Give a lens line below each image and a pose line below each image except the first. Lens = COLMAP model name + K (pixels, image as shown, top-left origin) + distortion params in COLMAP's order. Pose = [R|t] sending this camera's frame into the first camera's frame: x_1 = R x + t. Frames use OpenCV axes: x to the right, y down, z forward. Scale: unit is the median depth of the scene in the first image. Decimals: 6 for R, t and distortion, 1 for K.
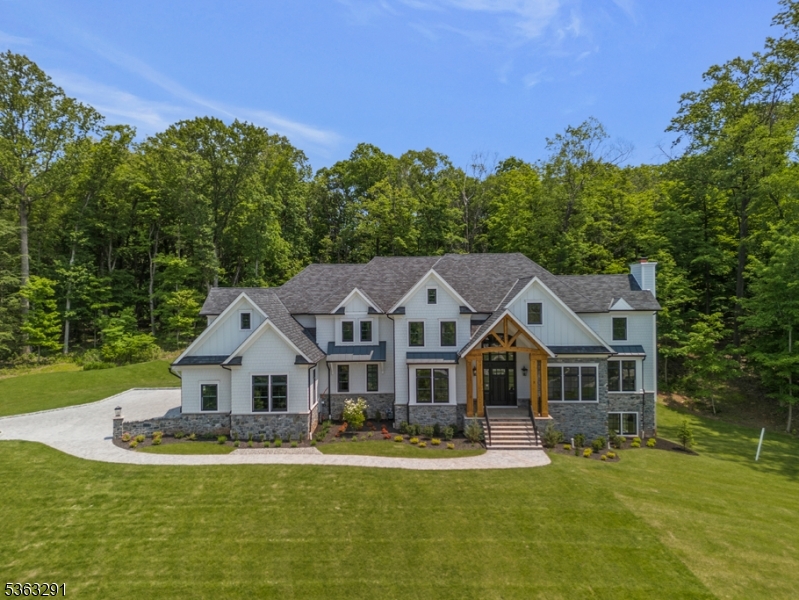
lens RADIAL K [[582.6, 0, 393.7], [0, 582.6, 305.1], [0, 0, 1]] dist [0.033392, -0.023695]
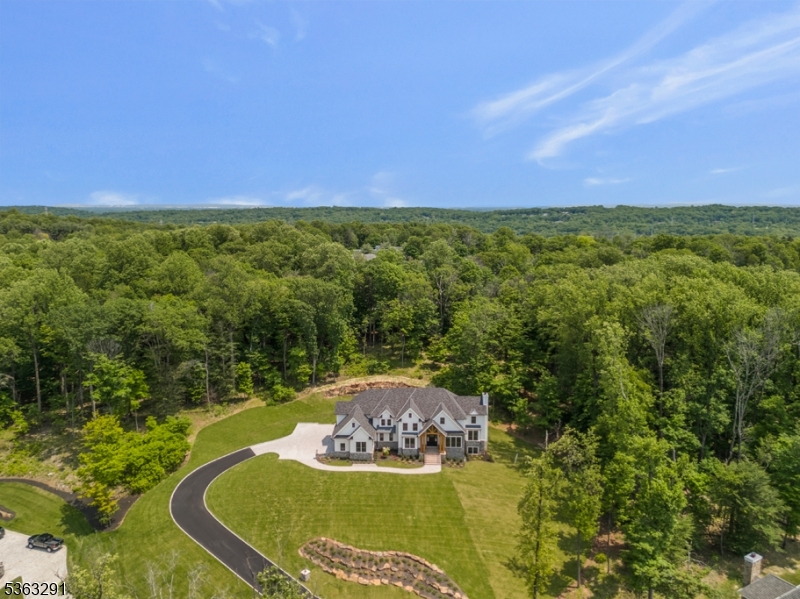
lens RADIAL K [[583.4, 0, 399.5], [0, 583.4, 293.1], [0, 0, 1]] dist [0.033392, -0.023695]
pose [[0.999837, 0.017968, -0.001525, -0.000588], [-0.017492, 0.986937, 0.160156, -1.198900], [0.004383, -0.160104, 0.987090, -2.071190]]
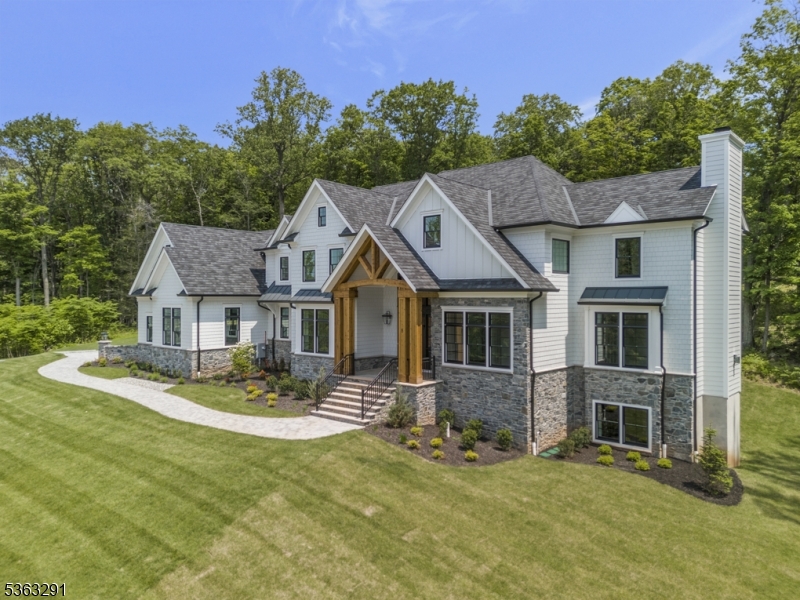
lens RADIAL K [[583.4, 0, 393.2], [0, 583.4, 300.9], [0, 0, 1]] dist [0.033392, -0.023695]
pose [[0.756325, 0.012472, -0.654078, 0.655581], [-0.013487, 0.999903, 0.003471, 0.093670], [0.654058, 0.006196, 0.756419, 0.473759]]
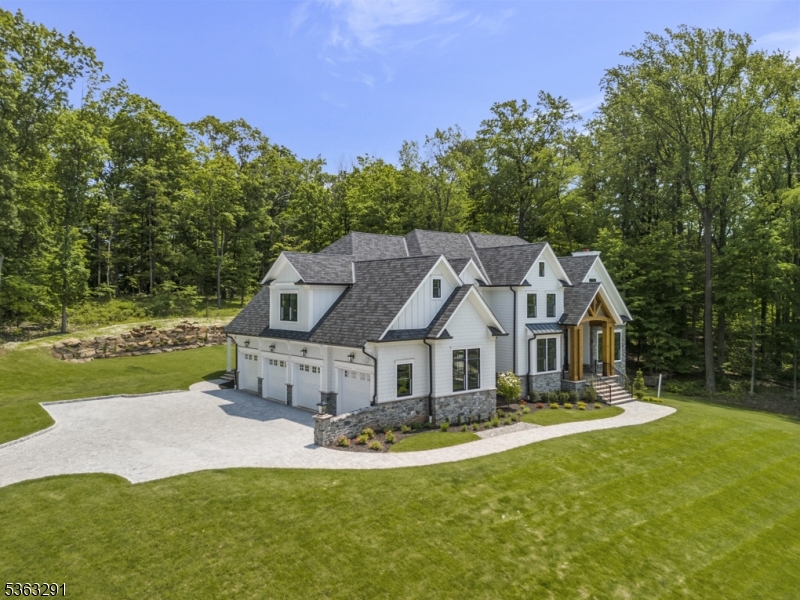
lens RADIAL K [[583.4, 0, 397.3], [0, 583.4, 294.5], [0, 0, 1]] dist [0.033392, -0.023695]
pose [[0.766626, 0.015750, 0.641901, -0.814435], [-0.009909, 0.999870, -0.012699, 0.046144], [-0.642018, 0.003375, 0.766682, 0.361484]]
